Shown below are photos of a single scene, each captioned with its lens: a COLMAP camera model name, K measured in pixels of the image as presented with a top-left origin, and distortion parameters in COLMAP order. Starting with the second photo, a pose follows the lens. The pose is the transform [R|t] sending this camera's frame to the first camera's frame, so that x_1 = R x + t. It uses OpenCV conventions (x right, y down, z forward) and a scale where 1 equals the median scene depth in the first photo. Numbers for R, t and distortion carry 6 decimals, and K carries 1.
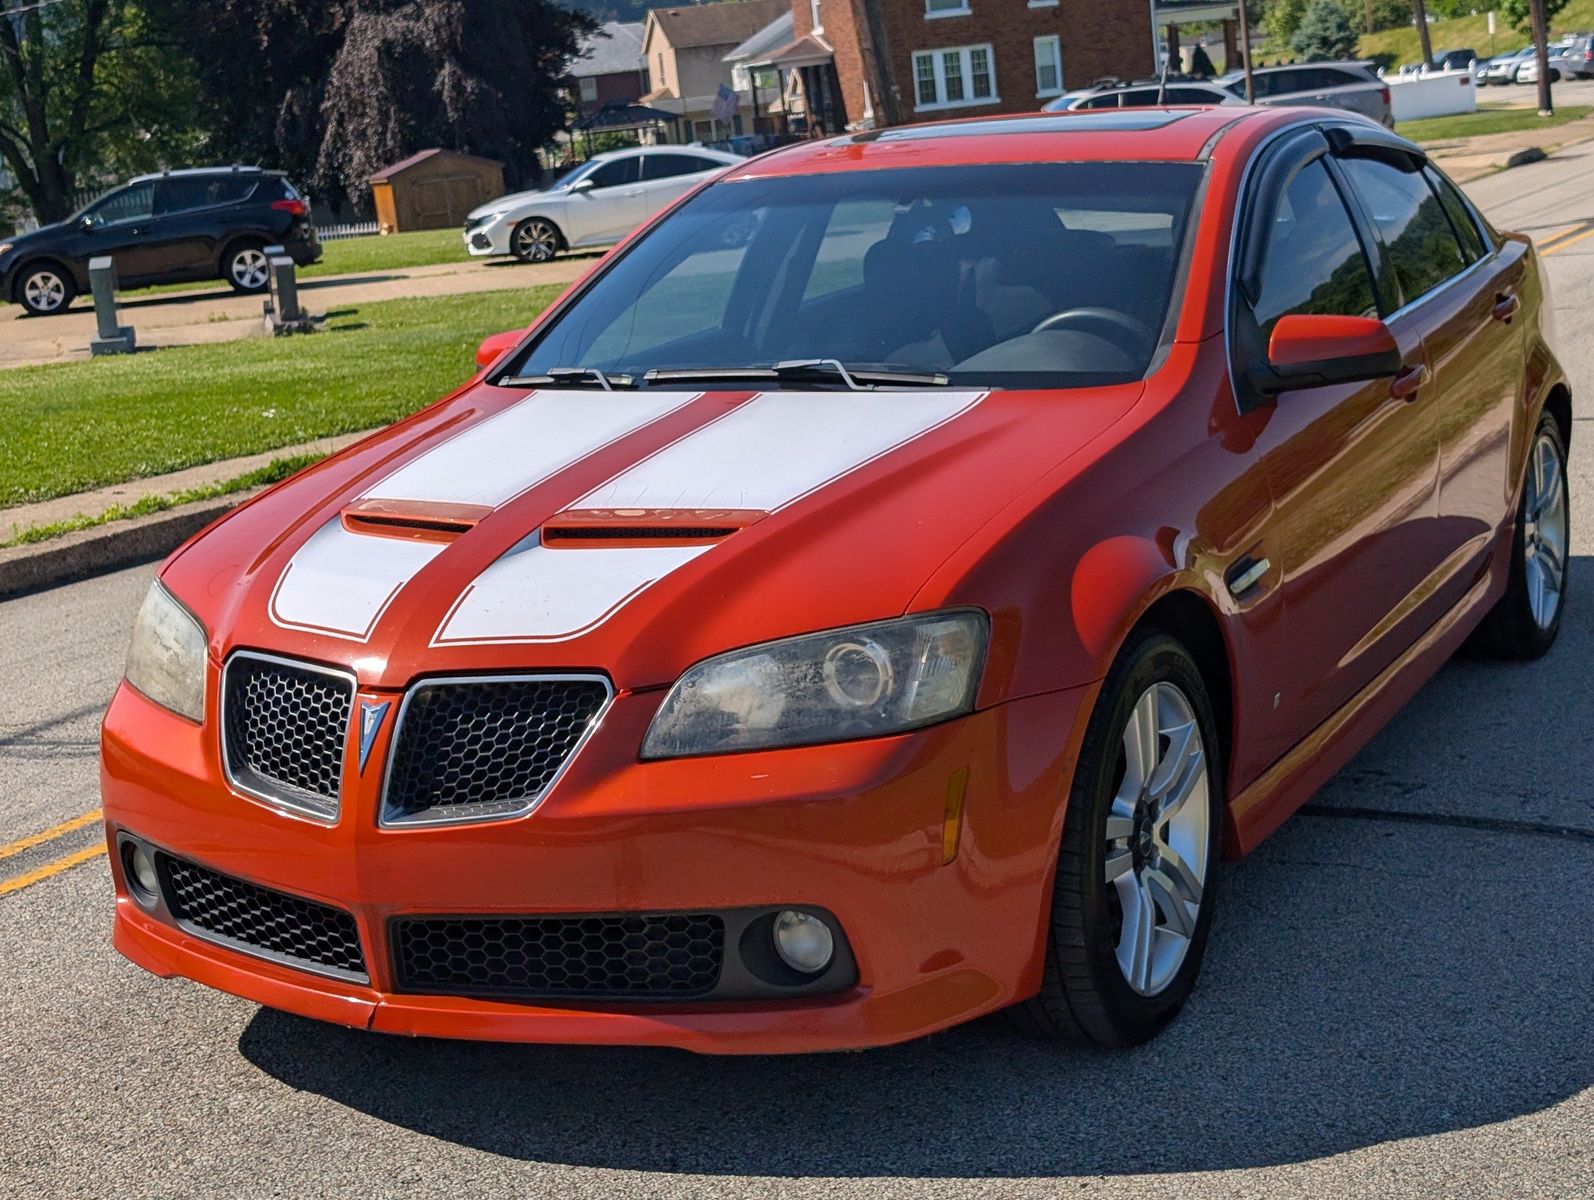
lens RADIAL K [[2493.8, 0, 768.5], [0, 2493.8, 598.1], [0, 0, 1]] dist [0.248469, -1.122587]
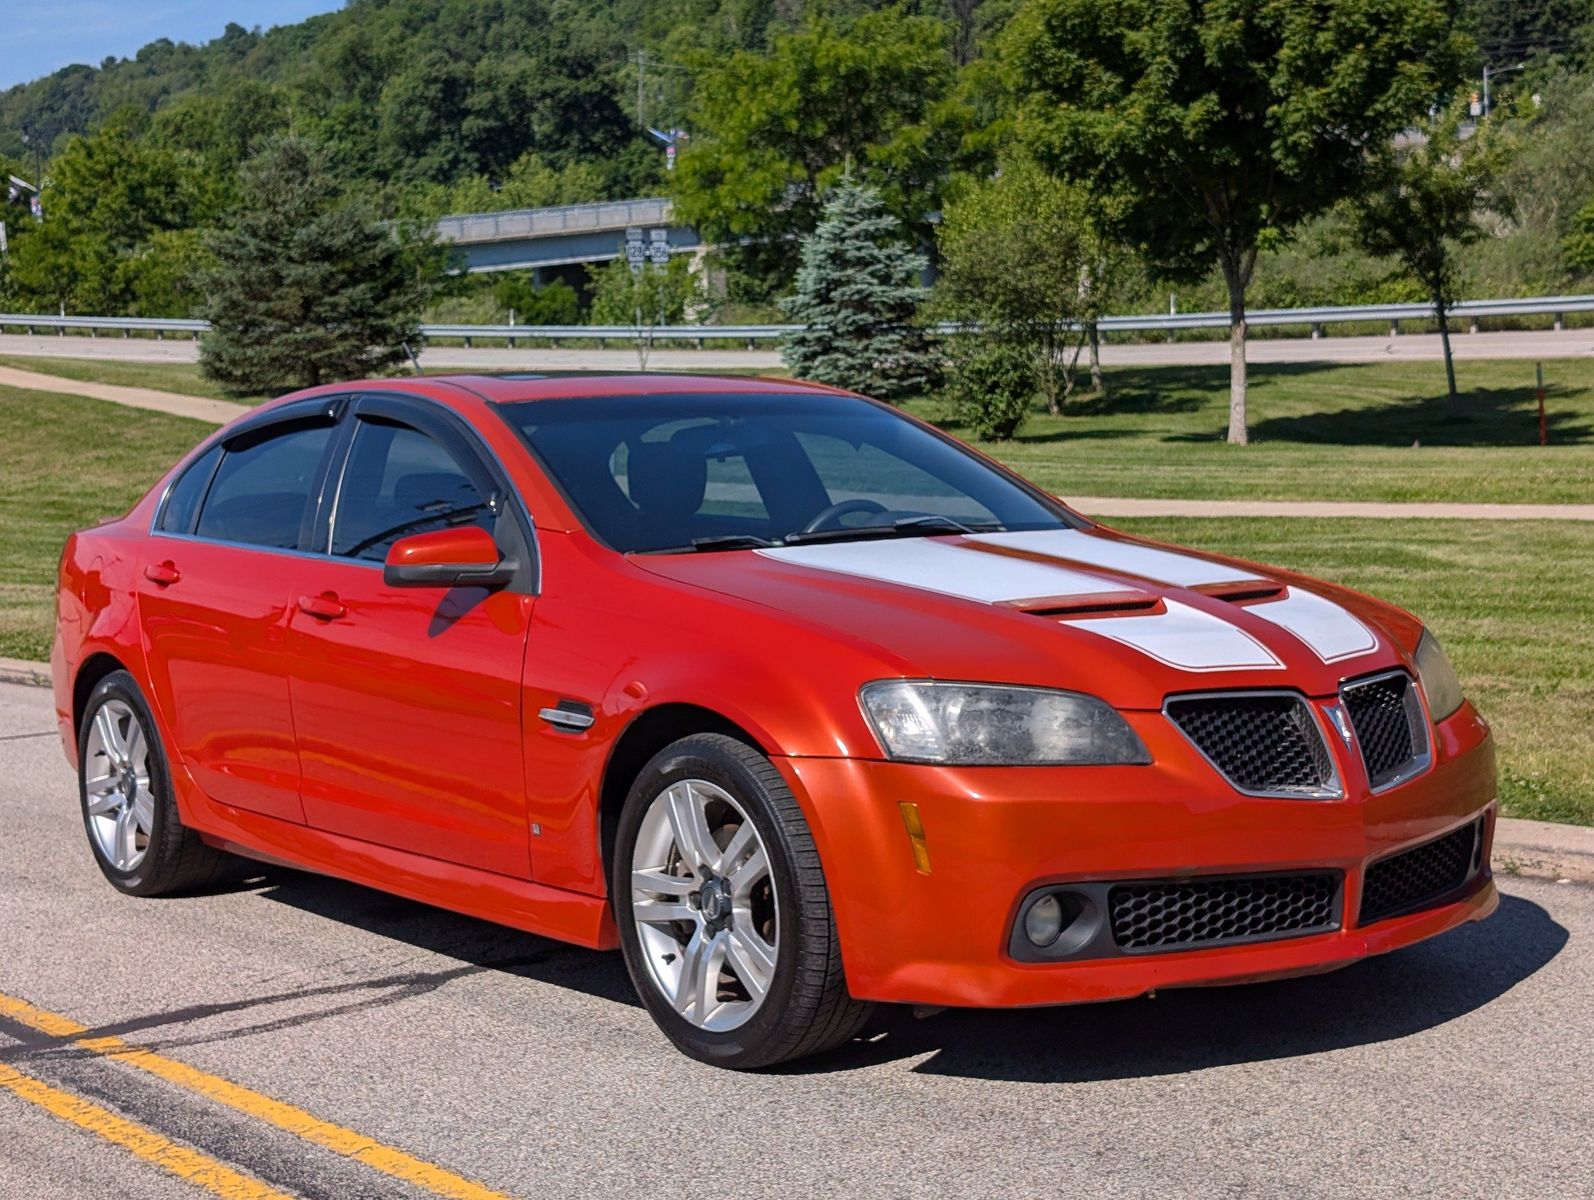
lens RADIAL K [[2493.8, 0, 768.5], [0, 2493.8, 598.1], [0, 0, 1]] dist [0.248469, -1.122587]
pose [[0.418315, -0.009984, 0.908247, -1.353626], [0.182753, 0.980416, -0.073394, 0.027406], [-0.889727, 0.196687, 0.411947, 0.649441]]
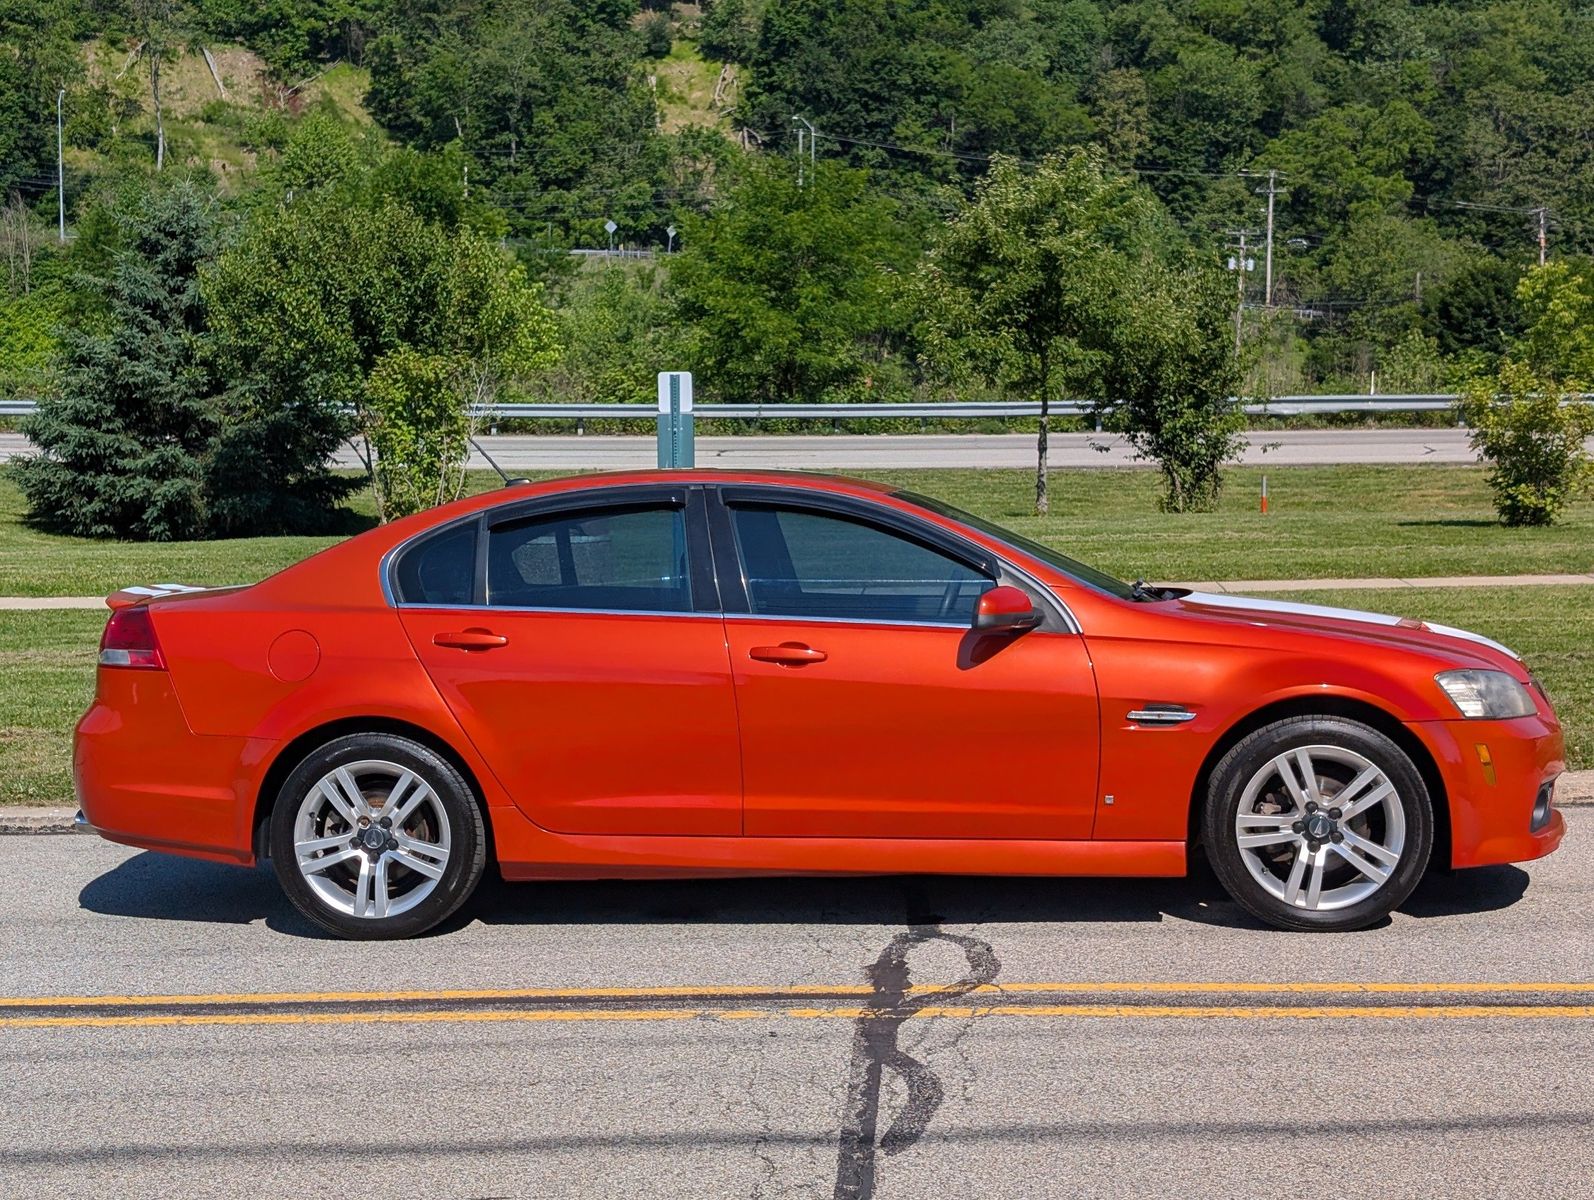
lens RADIAL K [[2493.8, 0, 768.5], [0, 2493.8, 598.1], [0, 0, 1]] dist [0.248469, -1.122587]
pose [[-0.398890, 0.029013, 0.916540, -1.812748], [0.218382, 0.973748, 0.064219, -0.298801], [-0.890615, 0.225772, -0.394754, 2.289476]]
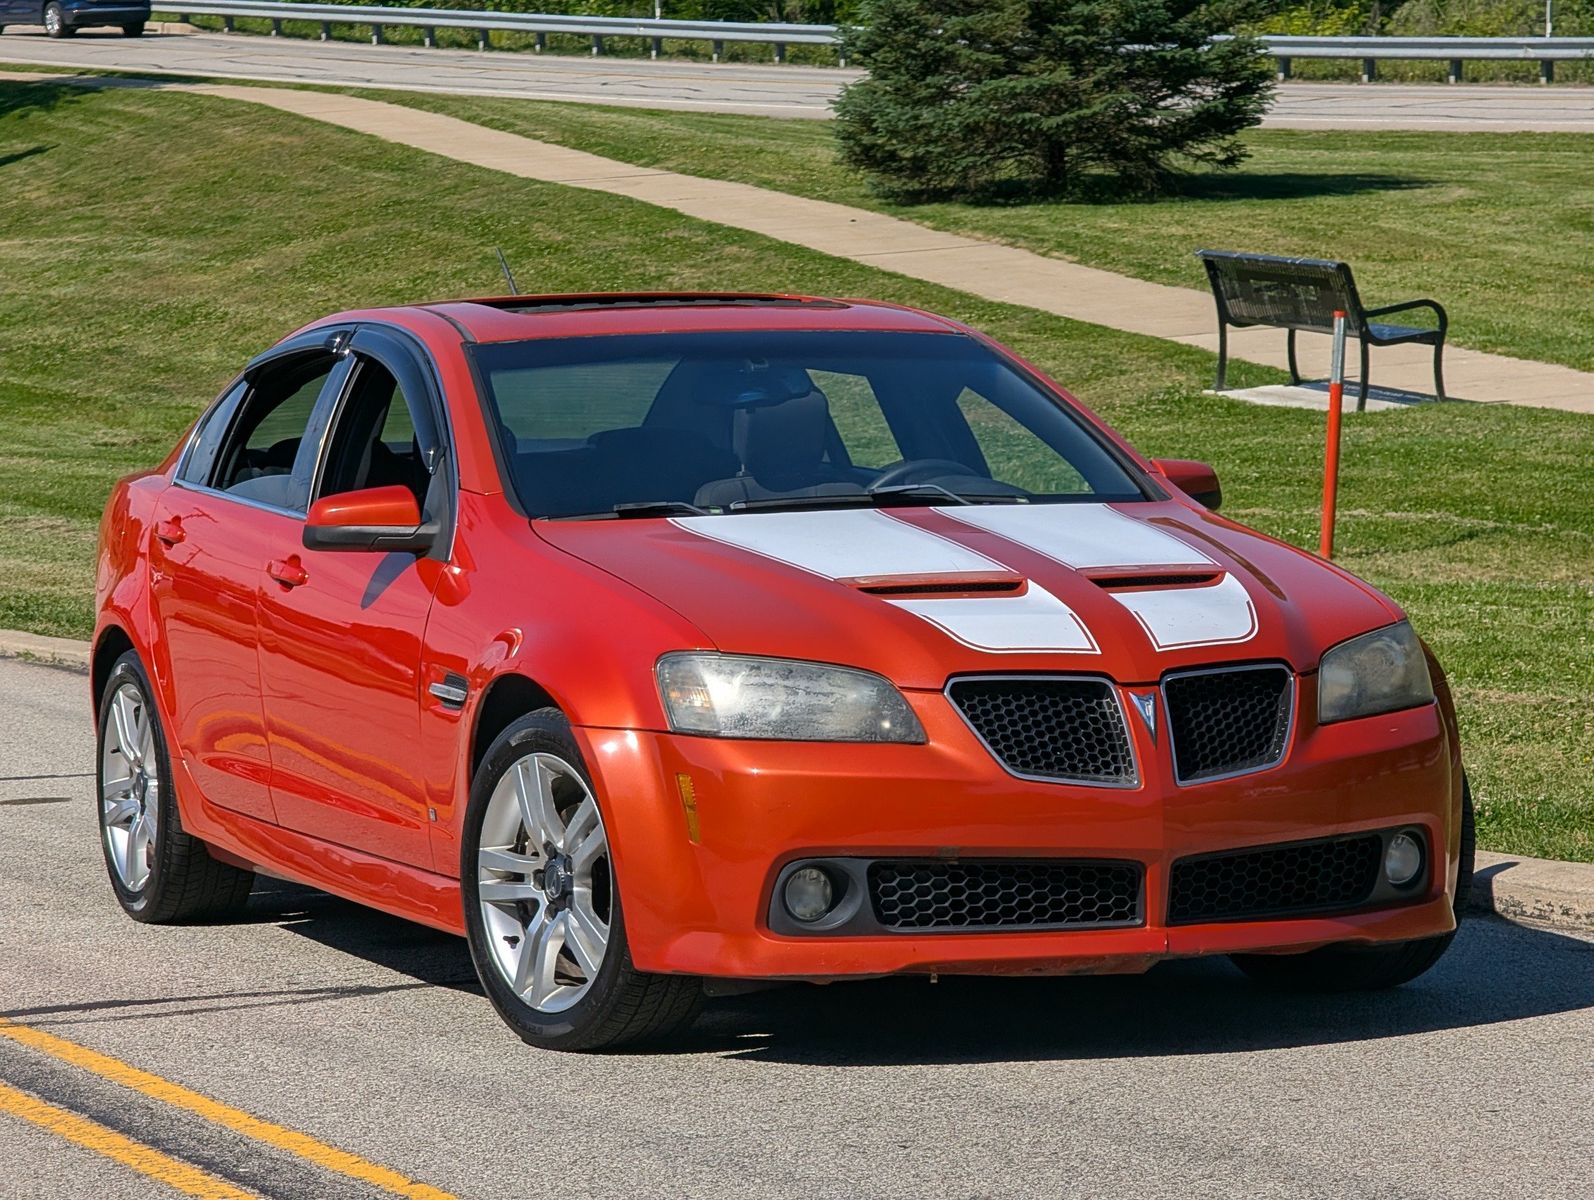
lens RADIAL K [[5806.3, 0, 798.9], [0, 5806.3, 566.2], [0, 0, 1]] dist [0.424322, 1.849995]
pose [[0.641990, 0.012559, 0.766610, -2.300855], [0.129850, 0.983641, -0.124856, 0.294761], [-0.755637, 0.179700, 0.629858, -0.660856]]
